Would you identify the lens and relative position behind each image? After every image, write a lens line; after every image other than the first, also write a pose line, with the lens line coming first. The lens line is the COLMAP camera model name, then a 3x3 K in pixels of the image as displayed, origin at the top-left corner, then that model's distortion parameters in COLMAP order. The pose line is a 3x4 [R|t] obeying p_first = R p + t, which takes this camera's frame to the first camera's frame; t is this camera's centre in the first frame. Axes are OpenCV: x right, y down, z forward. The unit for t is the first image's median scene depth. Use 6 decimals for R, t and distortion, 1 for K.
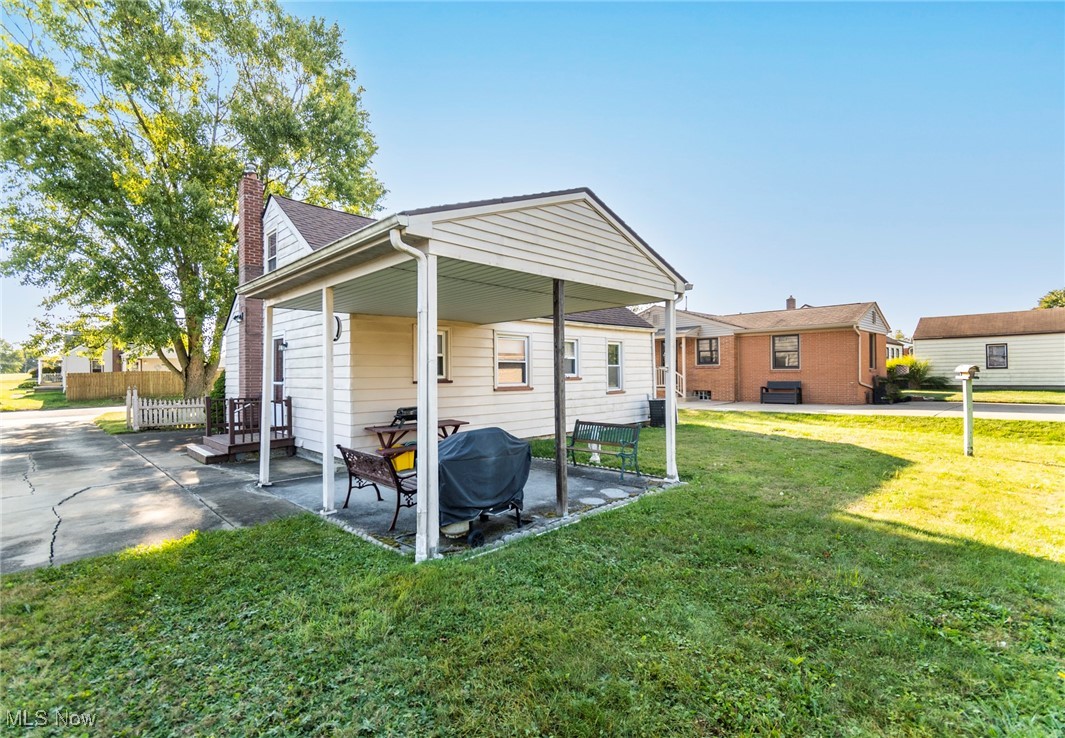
lens RADIAL K [[492.3, 0, 503.2], [0, 492.3, 372.4], [0, 0, 1]] dist [0.000288, 0.000003]
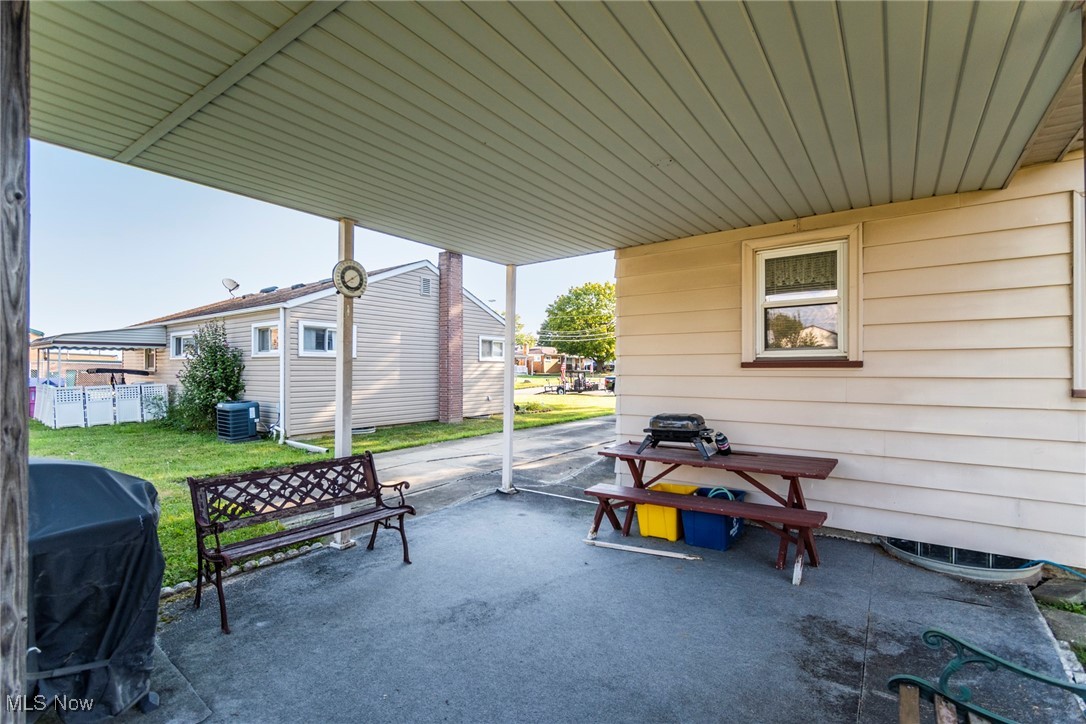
lens RADIAL K [[486.3, 0, 541.8], [0, 486.3, 368.5], [0, 0, 1]] dist [0.000123, -0.000005]
pose [[0.199236, 0.008259, -0.979917, 0.229726], [0.003908, 0.999950, 0.009223, 0.018140], [0.979944, -0.005667, 0.199194, 0.701651]]
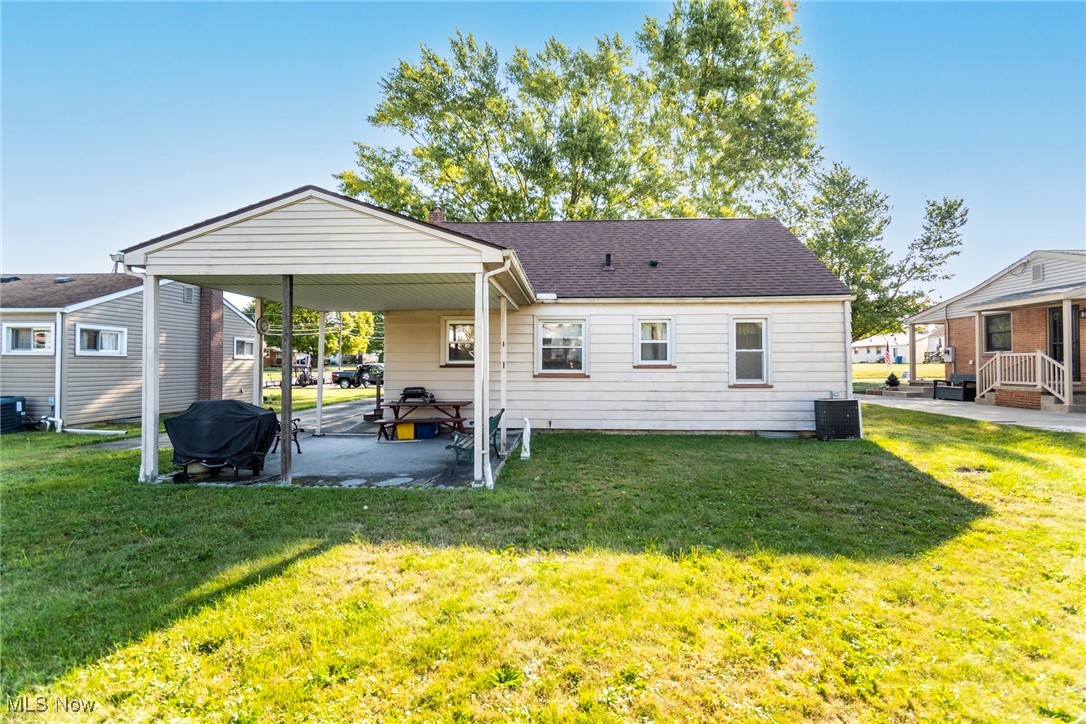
lens RADIAL K [[484.7, 0, 543.0], [0, 484.7, 362.0], [0, 0, 1]] dist [0.001062, 0.000205]
pose [[0.699880, 0.009105, -0.714203, 0.769326], [-0.005785, 0.999958, 0.007080, 0.000499], [0.714237, -0.000823, 0.699903, 0.372887]]
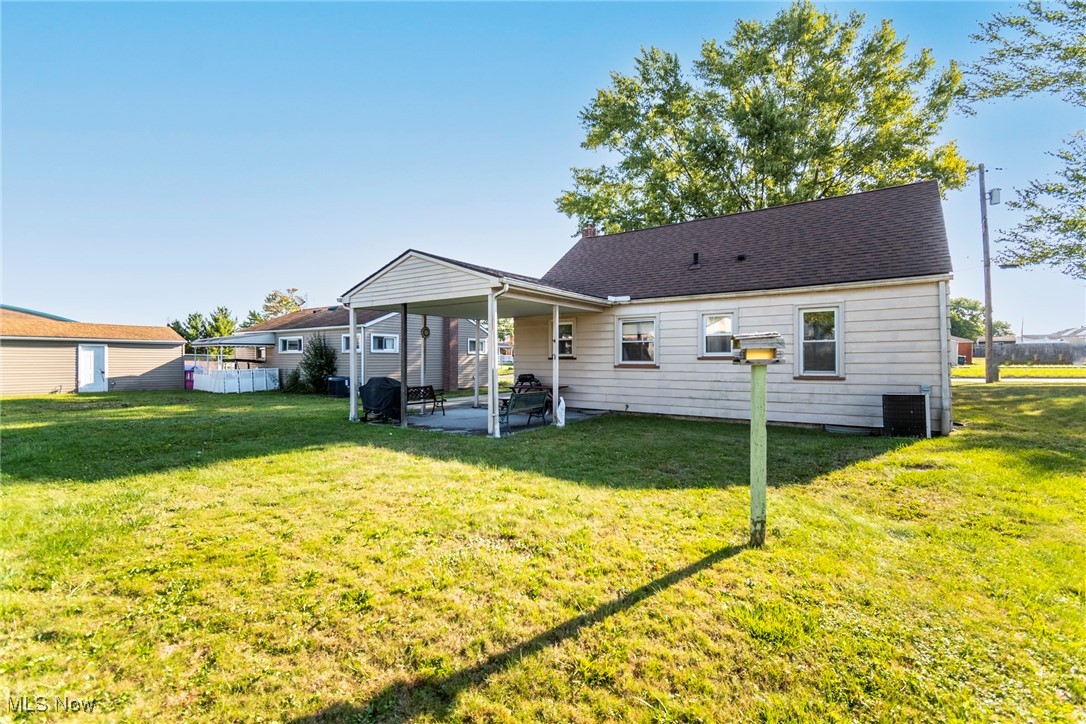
lens RADIAL K [[486.3, 0, 541.8], [0, 486.3, 368.5], [0, 0, 1]] dist [0.000123, -0.000005]
pose [[0.213387, 0.030944, -0.976478, 1.205116], [0.003901, 0.999463, 0.032524, 0.002409], [0.976960, -0.010749, 0.213152, 0.651921]]
